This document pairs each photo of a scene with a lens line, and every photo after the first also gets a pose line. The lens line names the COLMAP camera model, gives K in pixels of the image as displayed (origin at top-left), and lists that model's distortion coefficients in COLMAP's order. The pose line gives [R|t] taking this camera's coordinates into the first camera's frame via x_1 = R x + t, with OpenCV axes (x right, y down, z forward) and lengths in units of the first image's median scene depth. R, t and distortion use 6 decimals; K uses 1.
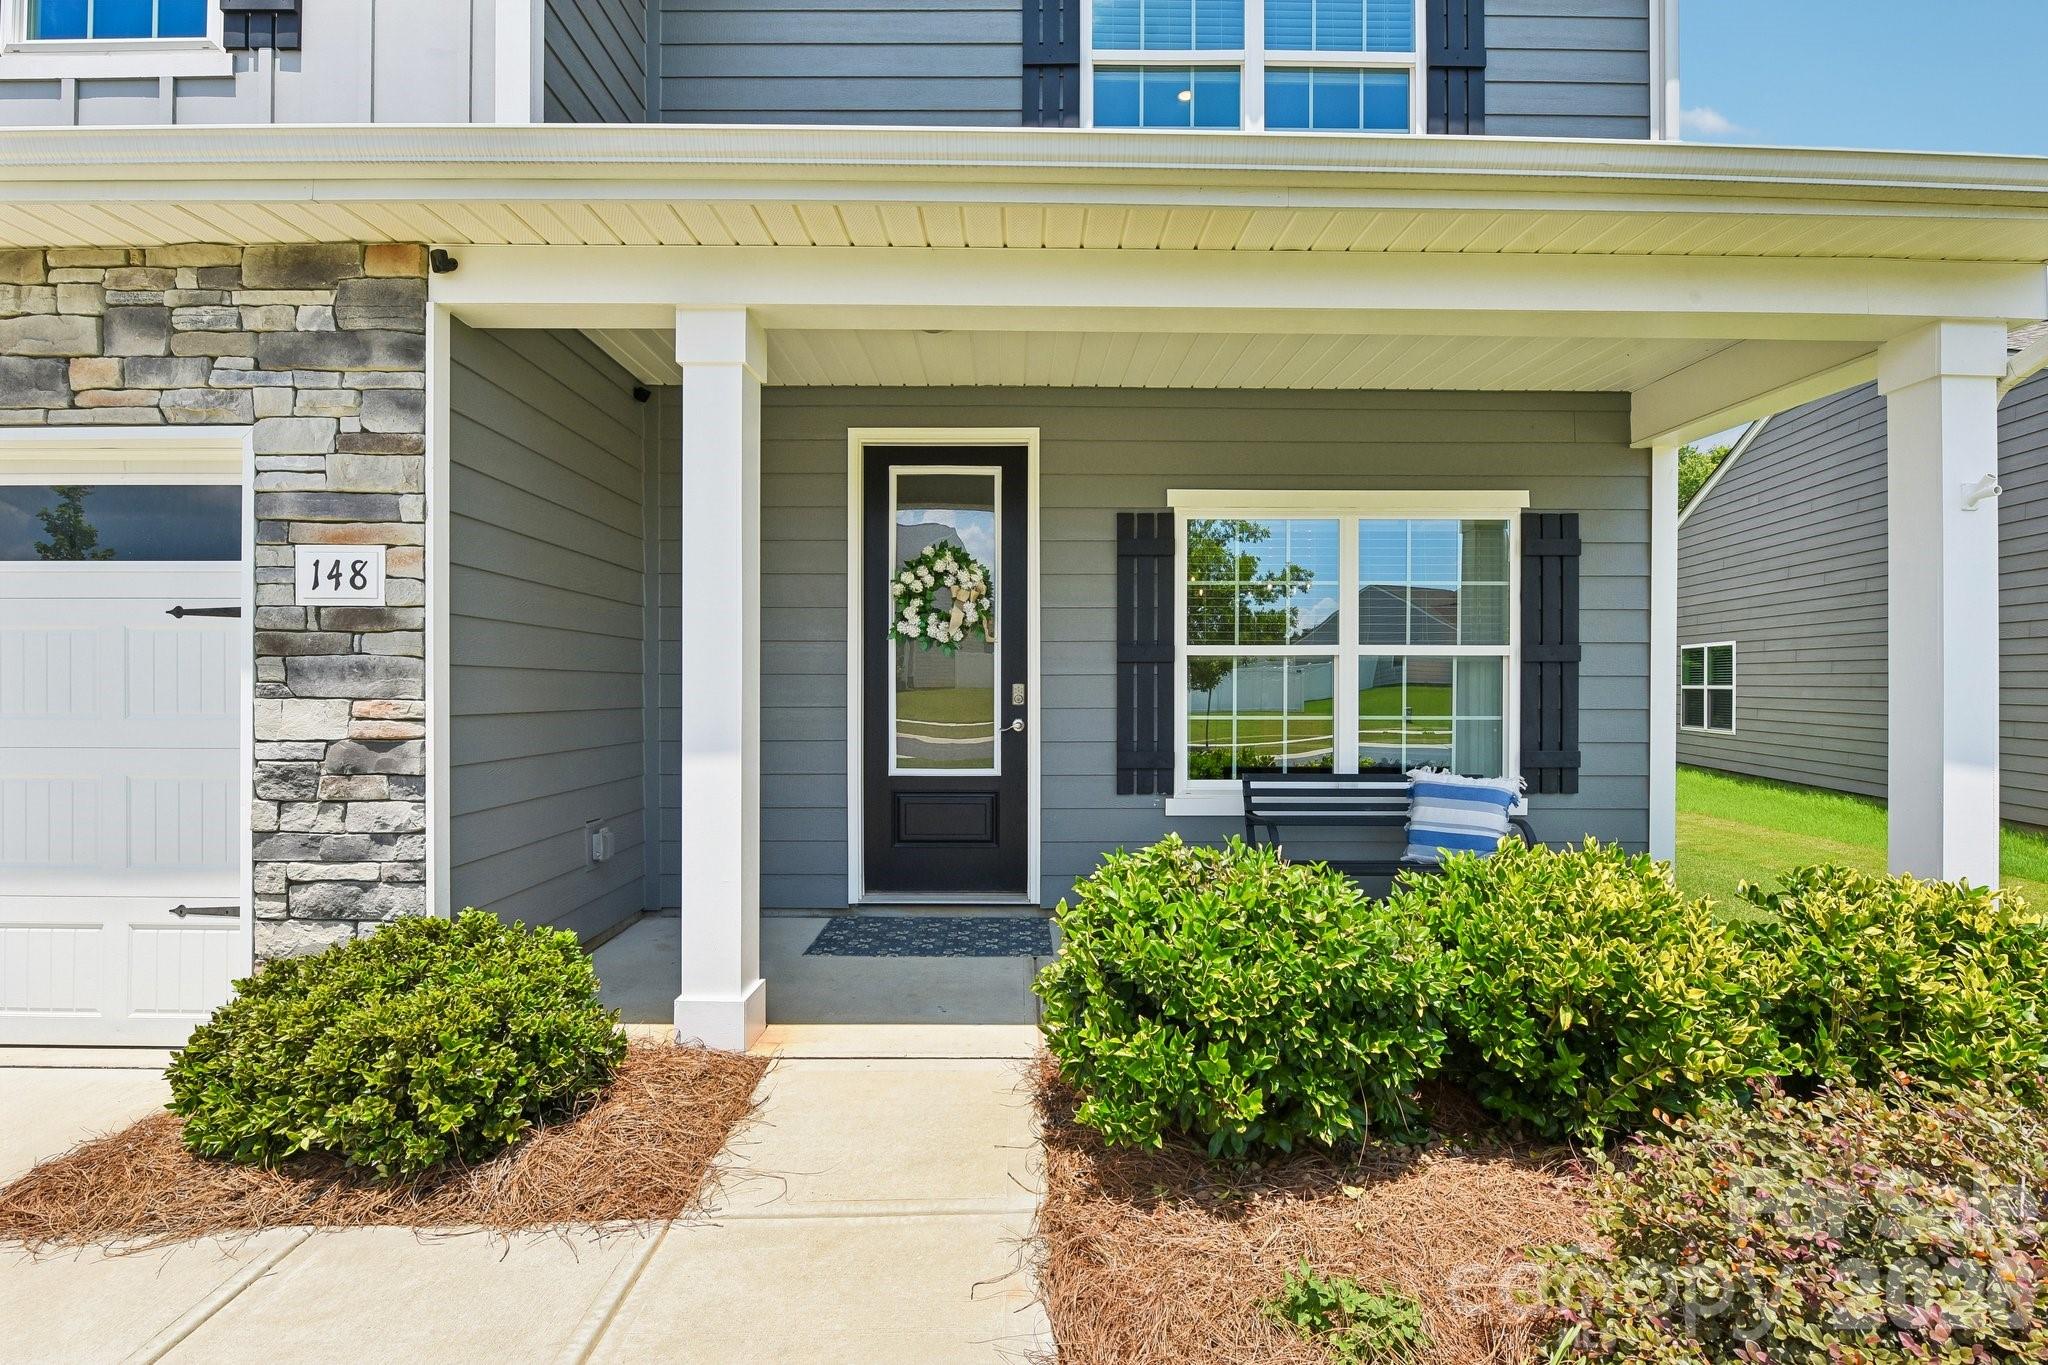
lens RADIAL K [[1004.3, 0, 1024.5], [0, 1004.3, 673.0], [0, 0, 1]] dist [-0.002479, -0.000130]
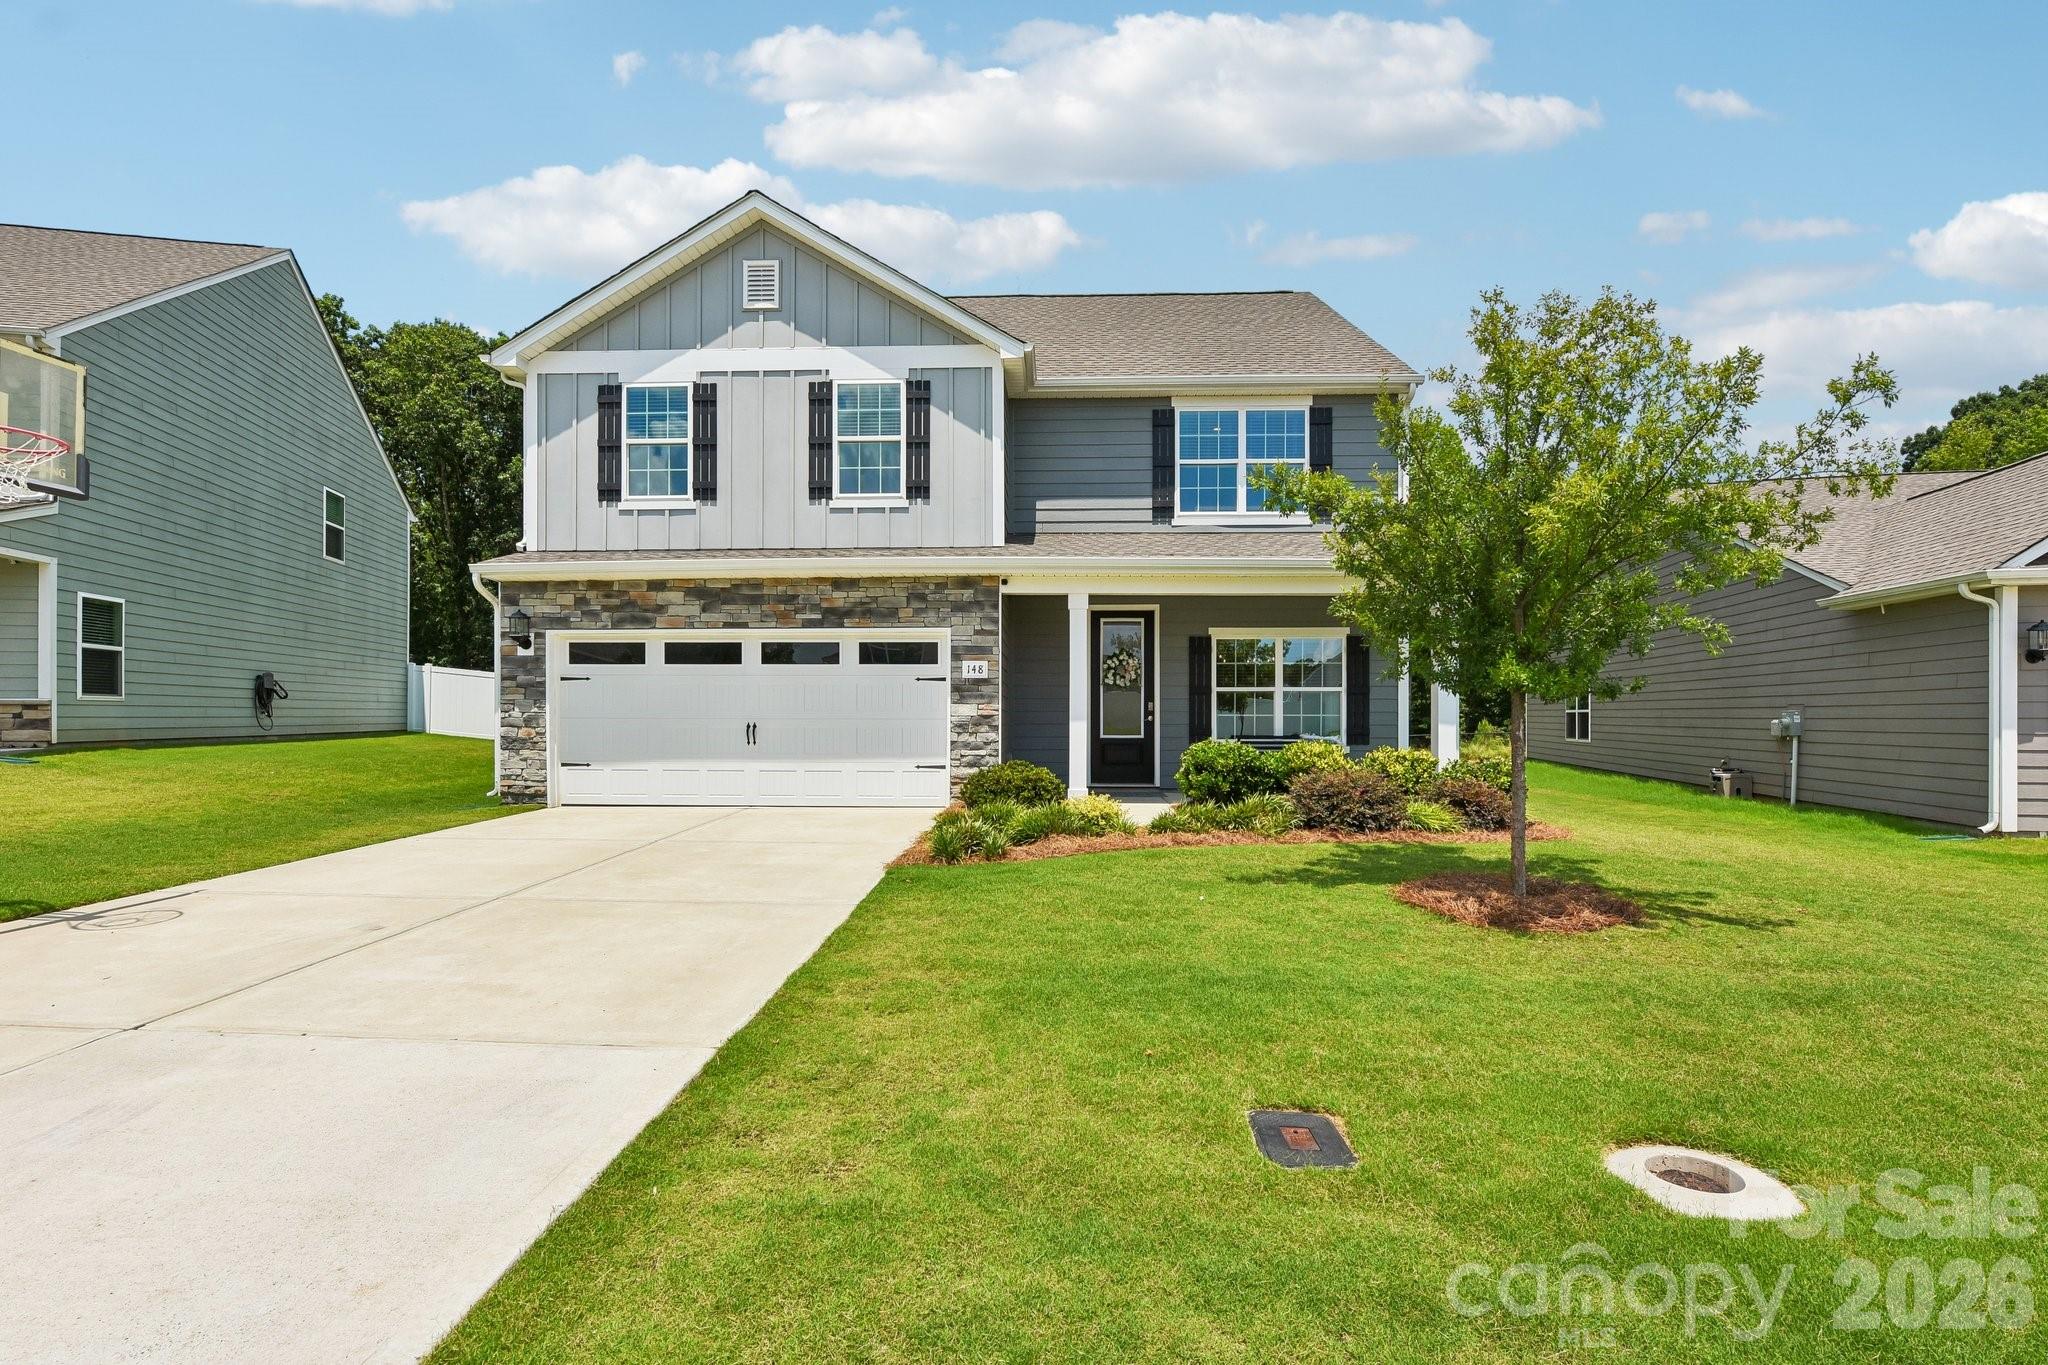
lens RADIAL K [[942.6, 0, 1023.5], [0, 942.6, 698.3], [0, 0, 1]] dist [0.000363, 0.000025]
pose [[0.998798, -0.000048, -0.049007, -0.325155], [-0.000271, 0.999979, -0.006504, 0.025230], [0.049006, 0.006509, 0.998777, -2.192817]]
